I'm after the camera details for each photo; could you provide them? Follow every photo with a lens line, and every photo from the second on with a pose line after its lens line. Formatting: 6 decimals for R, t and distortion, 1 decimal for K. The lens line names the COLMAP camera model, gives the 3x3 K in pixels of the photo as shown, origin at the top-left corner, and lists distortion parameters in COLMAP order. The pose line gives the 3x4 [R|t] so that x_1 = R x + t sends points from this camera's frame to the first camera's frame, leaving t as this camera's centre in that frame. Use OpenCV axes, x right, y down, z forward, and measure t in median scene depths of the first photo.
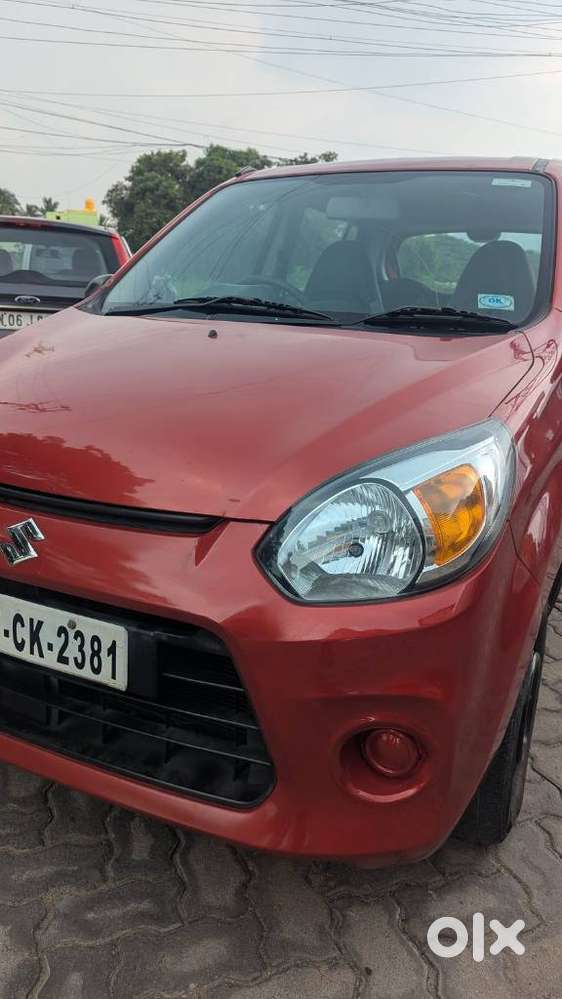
lens RADIAL K [[742.4, 0, 264.9], [0, 742.4, 500.9], [0, 0, 1]] dist [0.049293, -0.063874]
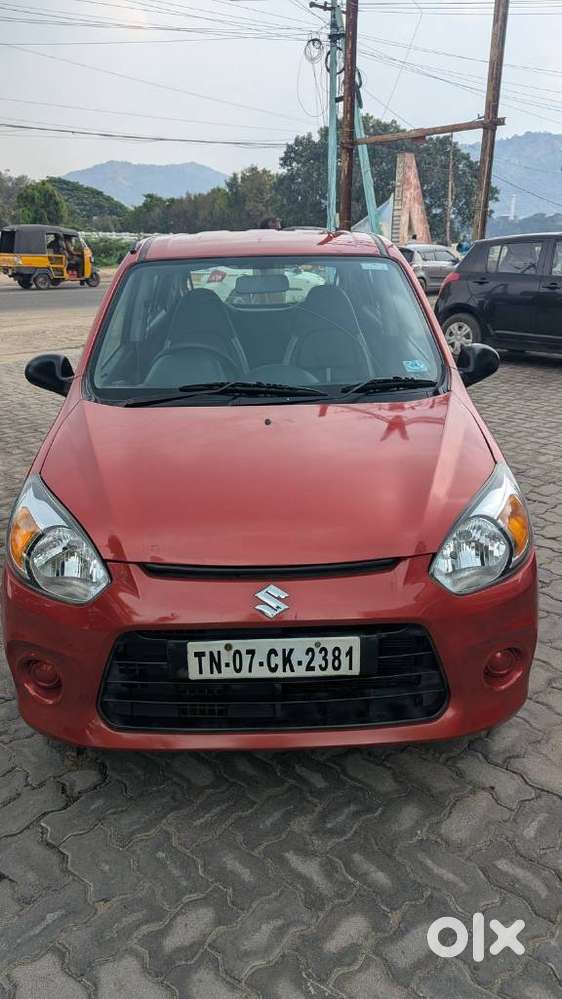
lens RADIAL K [[742.4, 0, 264.9], [0, 742.4, 500.9], [0, 0, 1]] dist [0.049293, -0.063874]
pose [[0.885182, -0.200827, 0.419668, -0.941207], [0.174163, 0.979485, 0.101369, -0.301774], [-0.431416, -0.016640, 0.902000, -0.342120]]
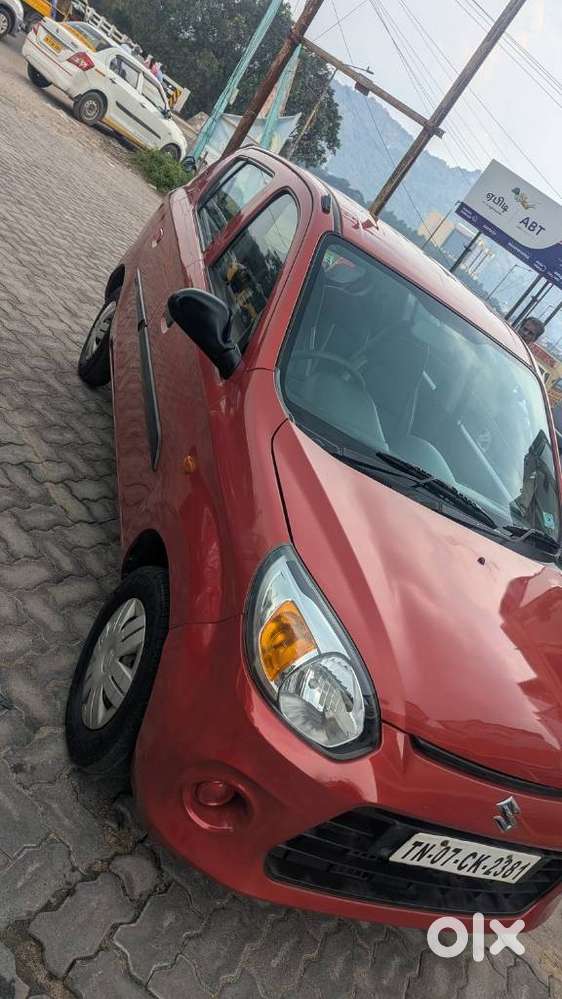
lens RADIAL K [[742.4, 0, 264.9], [0, 742.4, 500.9], [0, 0, 1]] dist [0.049293, -0.063874]
pose [[0.622431, 0.044013, 0.781436, -1.773133], [-0.359527, 0.902925, 0.235515, -0.658508], [-0.695212, -0.427539, 0.577832, 0.774801]]
